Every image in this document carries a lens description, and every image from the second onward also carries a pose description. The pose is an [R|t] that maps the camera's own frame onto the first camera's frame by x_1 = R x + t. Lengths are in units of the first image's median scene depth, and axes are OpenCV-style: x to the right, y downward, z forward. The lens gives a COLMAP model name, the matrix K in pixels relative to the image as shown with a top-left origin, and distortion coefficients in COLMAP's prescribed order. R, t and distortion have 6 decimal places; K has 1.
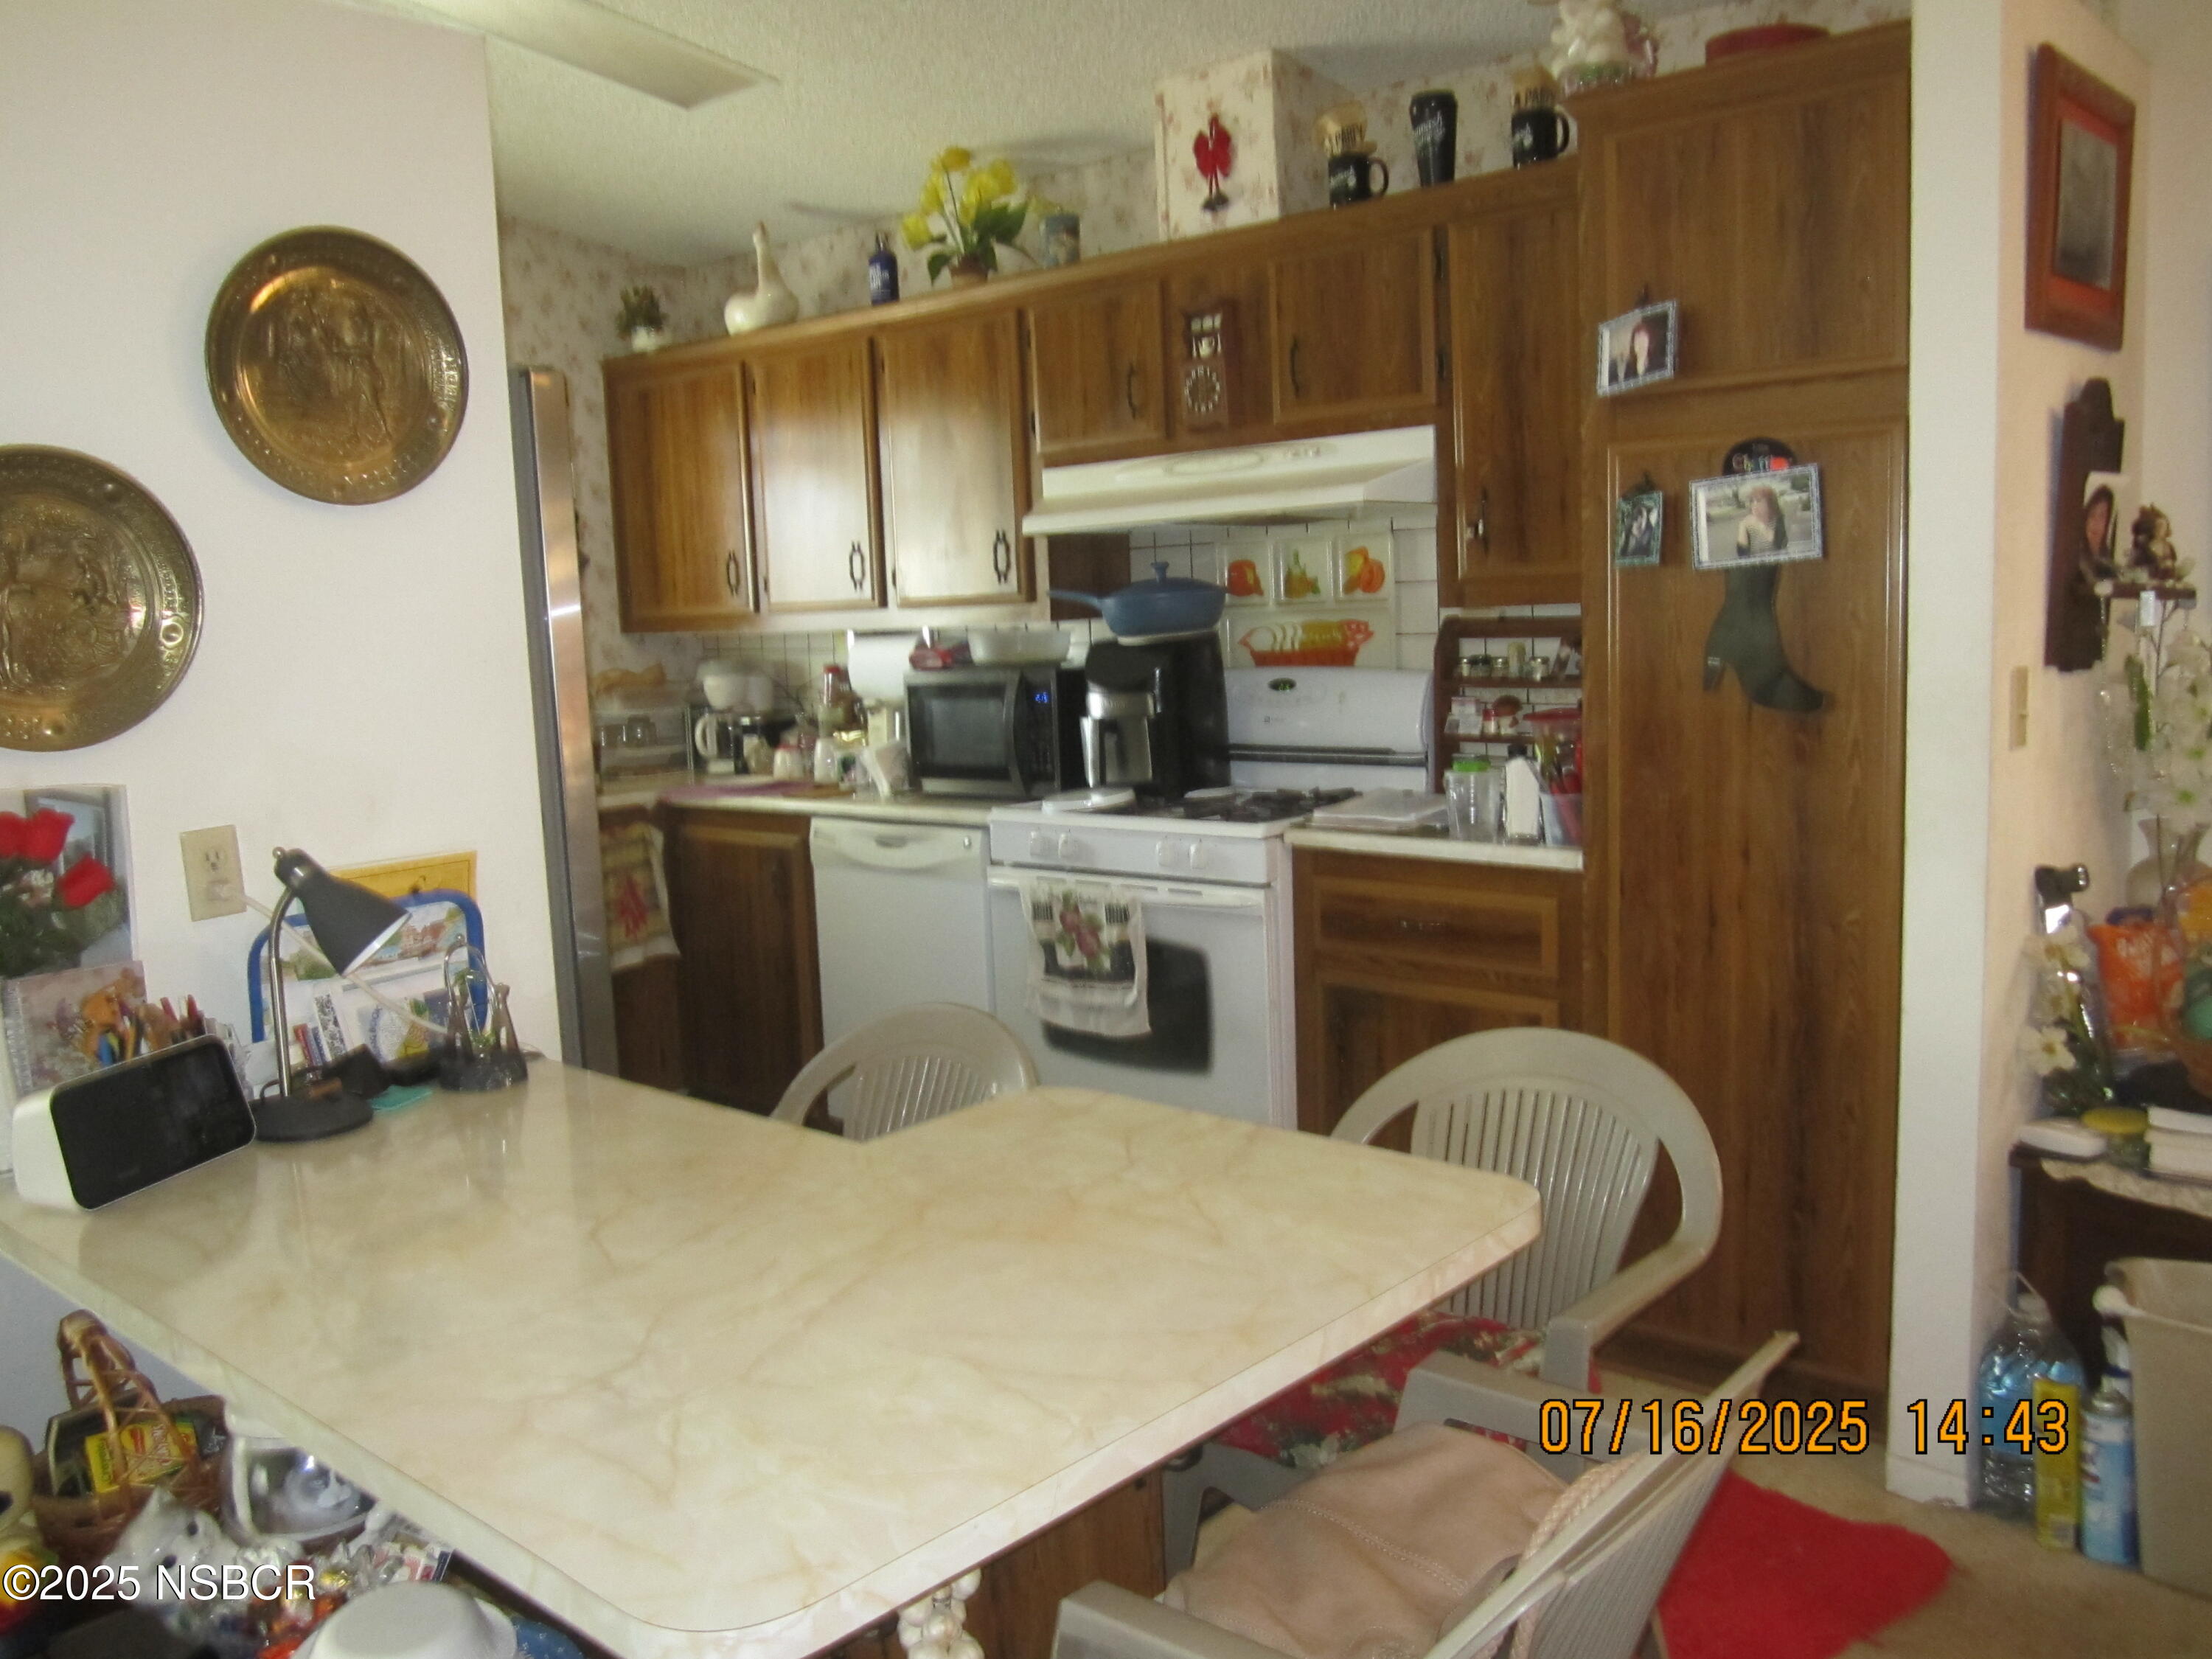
lens RADIAL K [[1824.1, 0, 1106.0], [0, 1824.1, 829.5], [0, 0, 1]] dist [-0.047016, 0.013808]
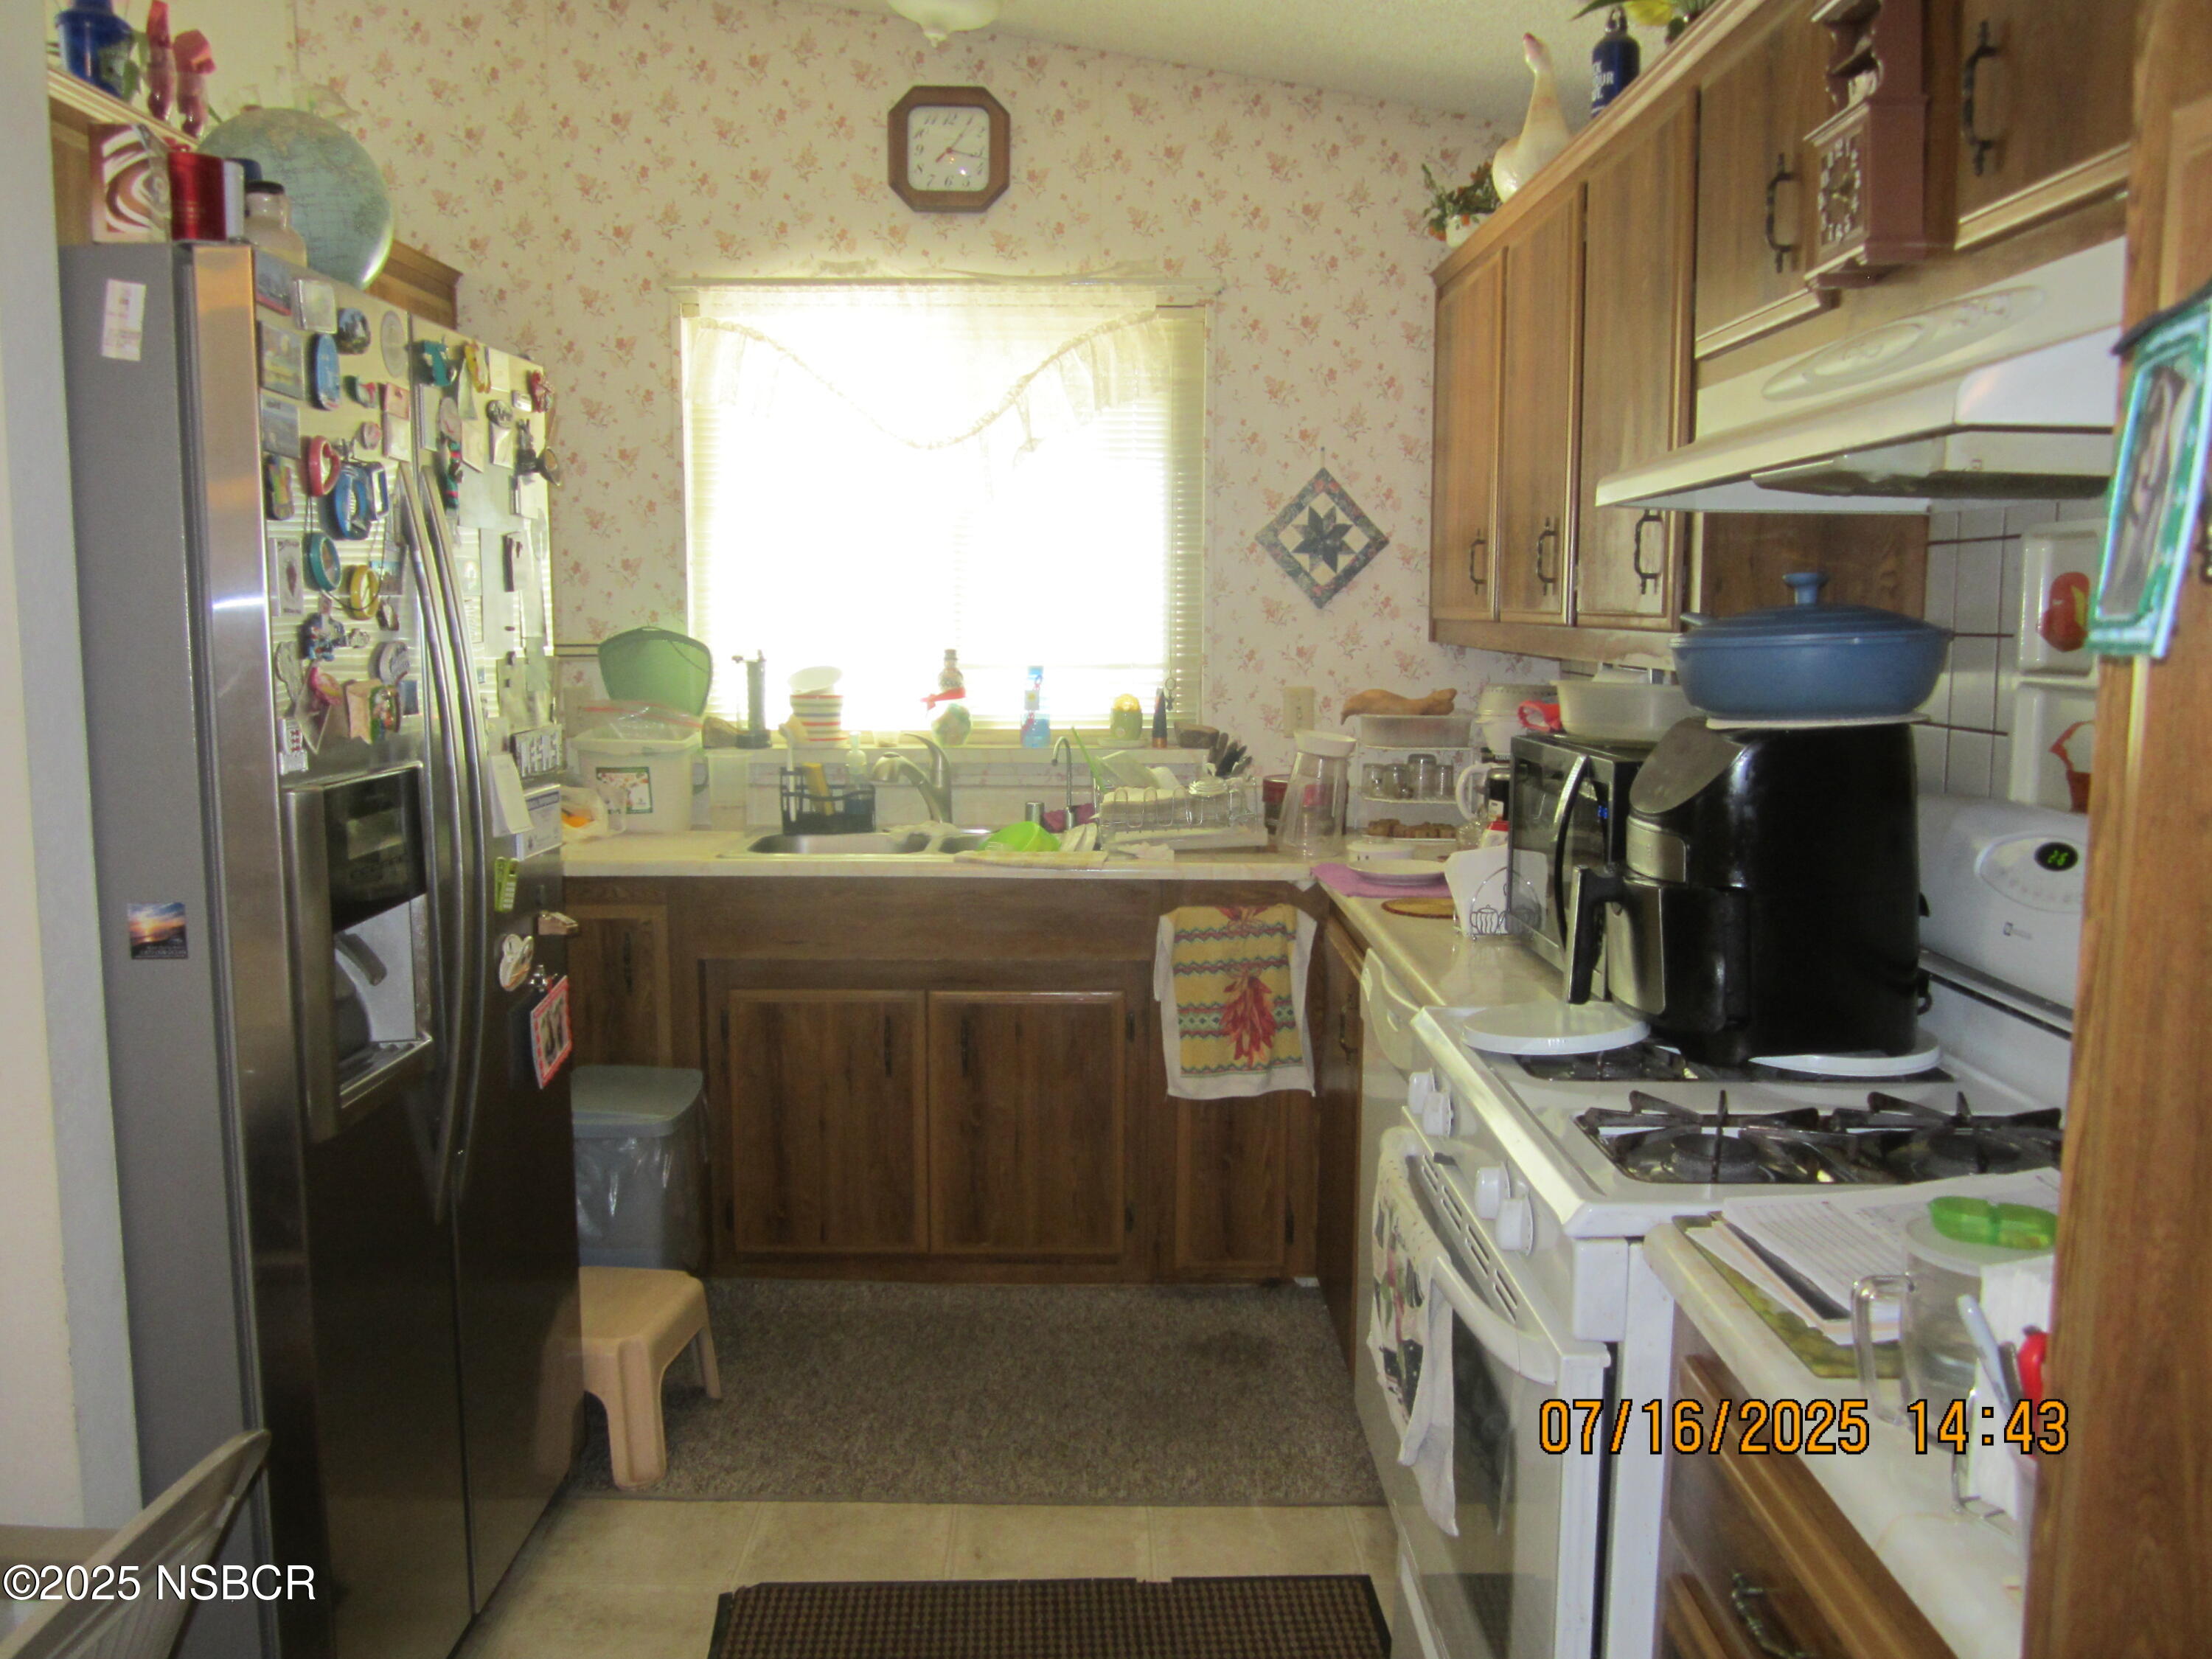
lens RADIAL K [[1824.1, 0, 1106.0], [0, 1824.1, 829.5], [0, 0, 1]] dist [-0.047016, 0.013808]
pose [[0.678775, 0.127468, -0.723199, 0.274385], [-0.117305, 0.990995, 0.064570, -0.090949], [0.724917, 0.041006, 0.687615, 0.567548]]
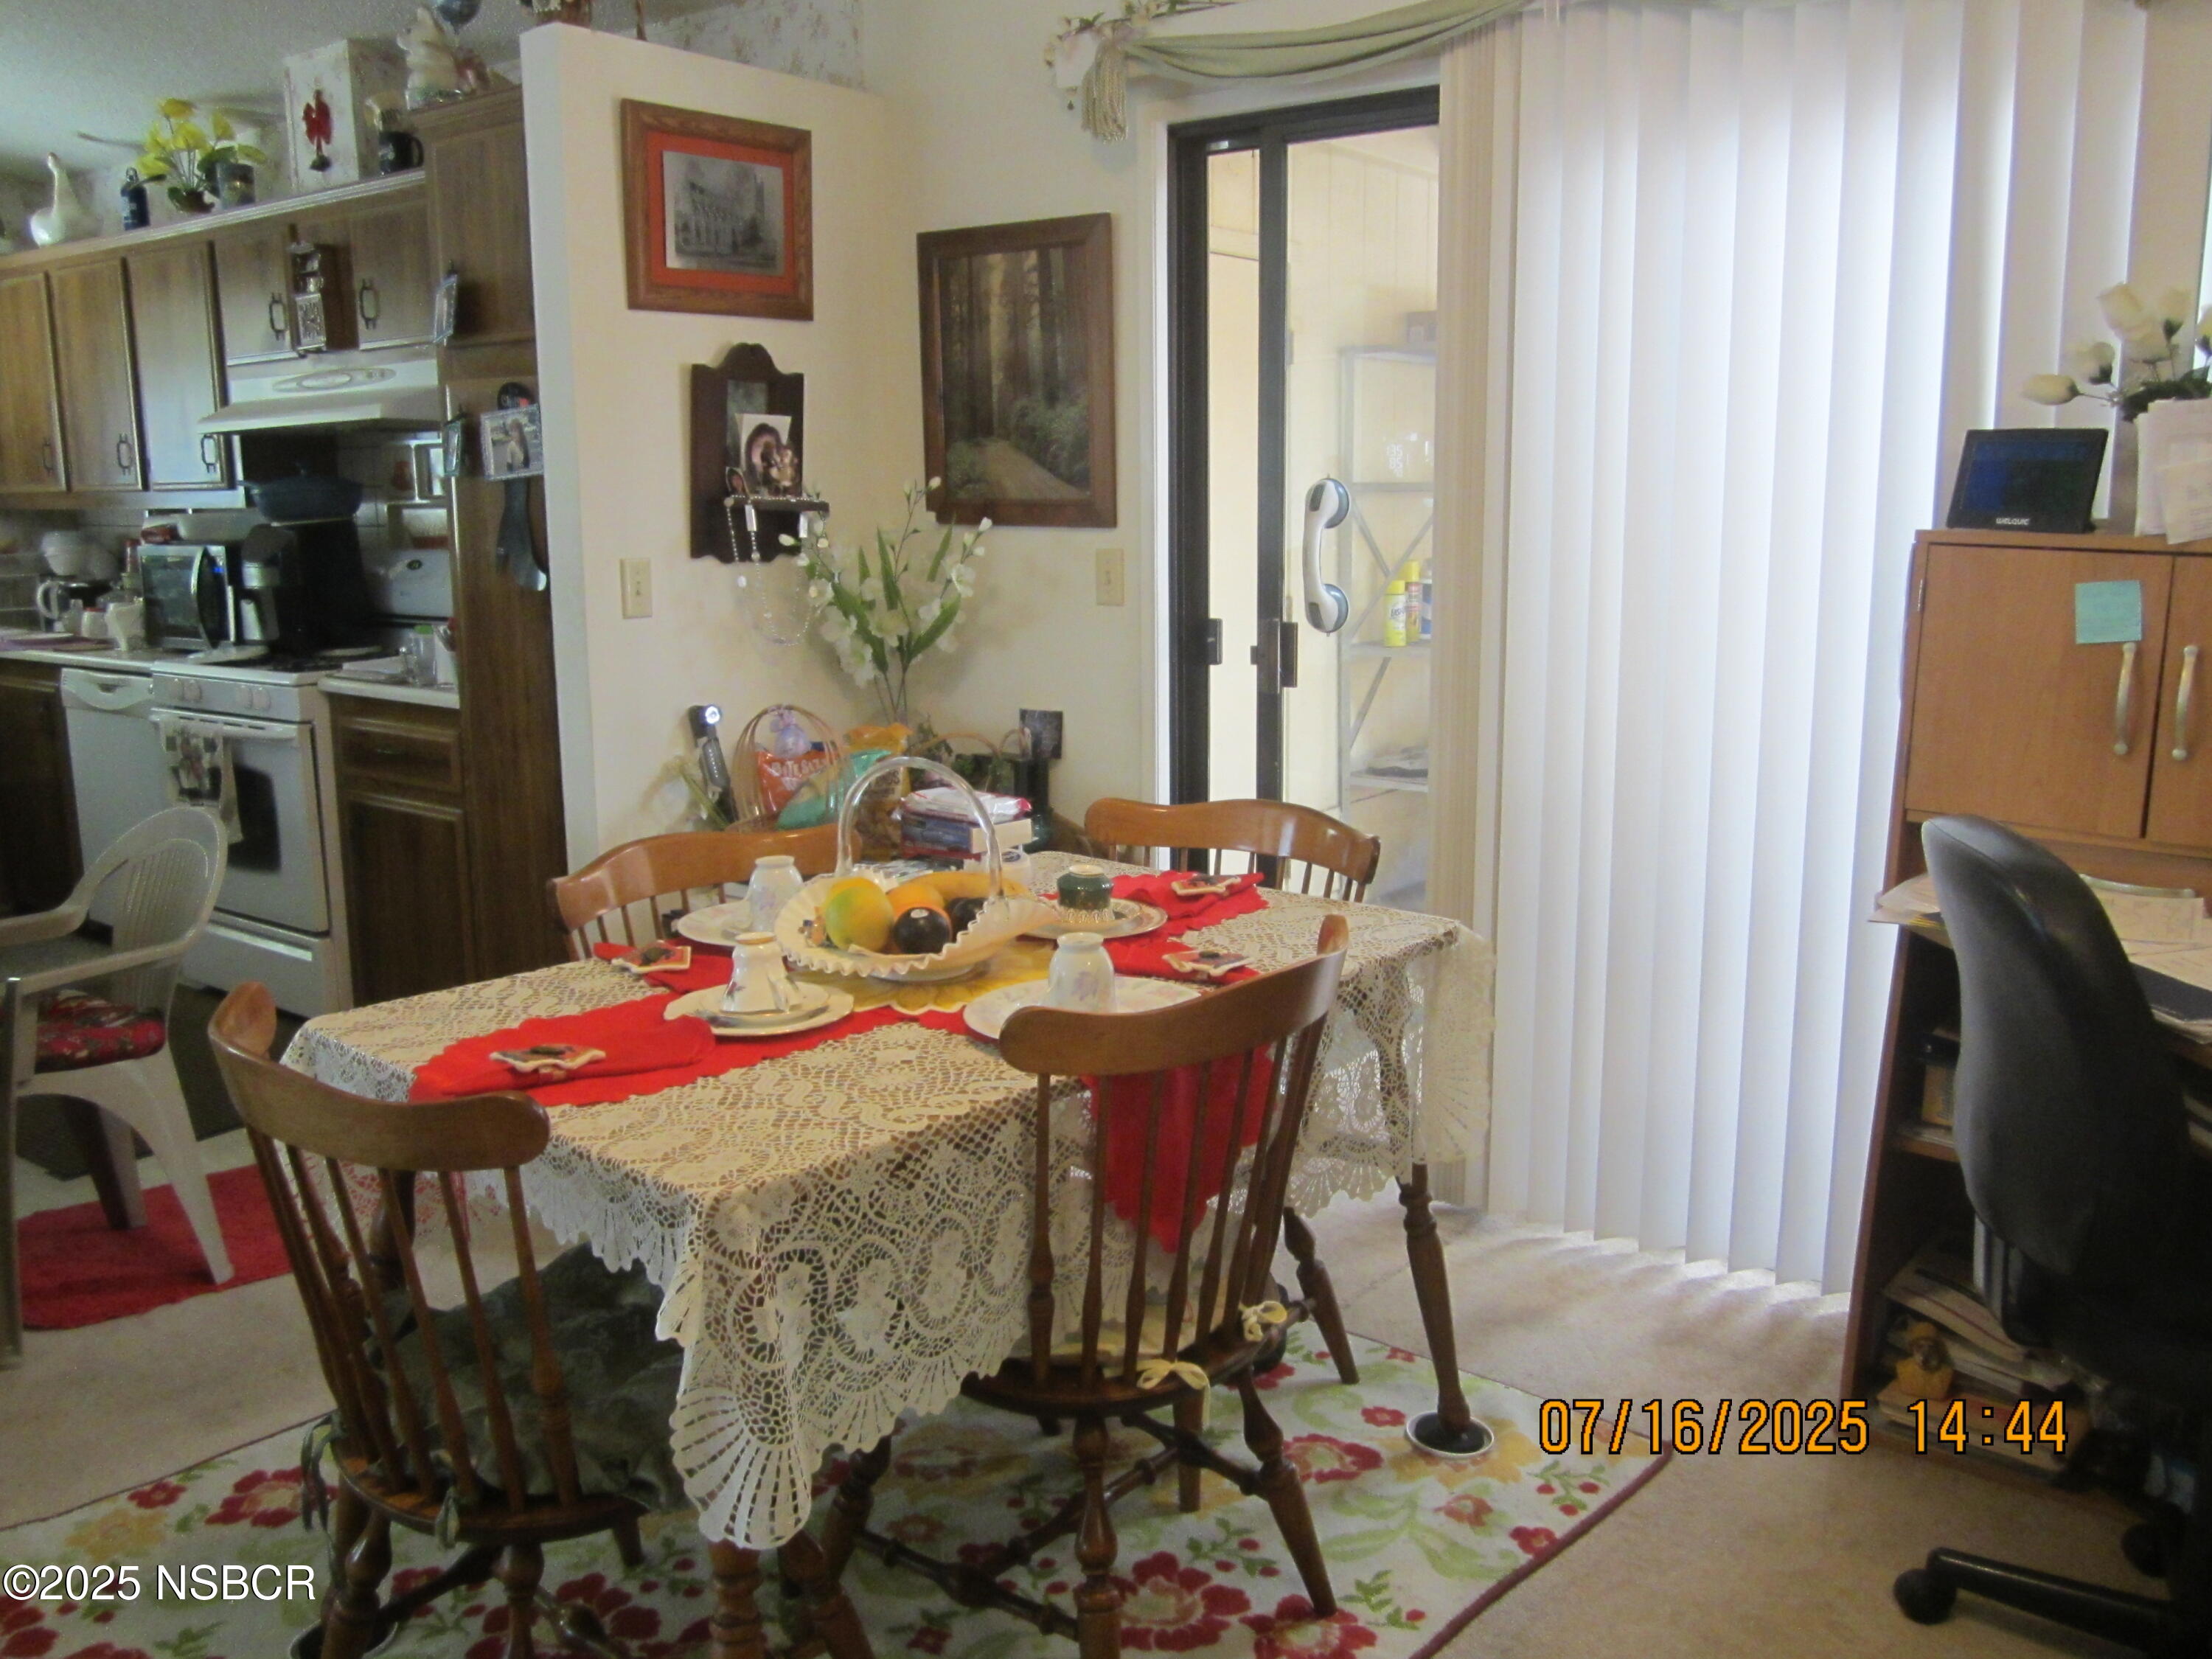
lens RADIAL K [[1824.1, 0, 1106.0], [0, 1824.1, 829.5], [0, 0, 1]] dist [-0.047016, 0.013808]
pose [[0.996136, 0.015179, 0.086497, 0.487464], [-0.020558, 0.997887, 0.061639, 0.014848], [-0.085378, -0.063180, 0.994343, -0.272295]]
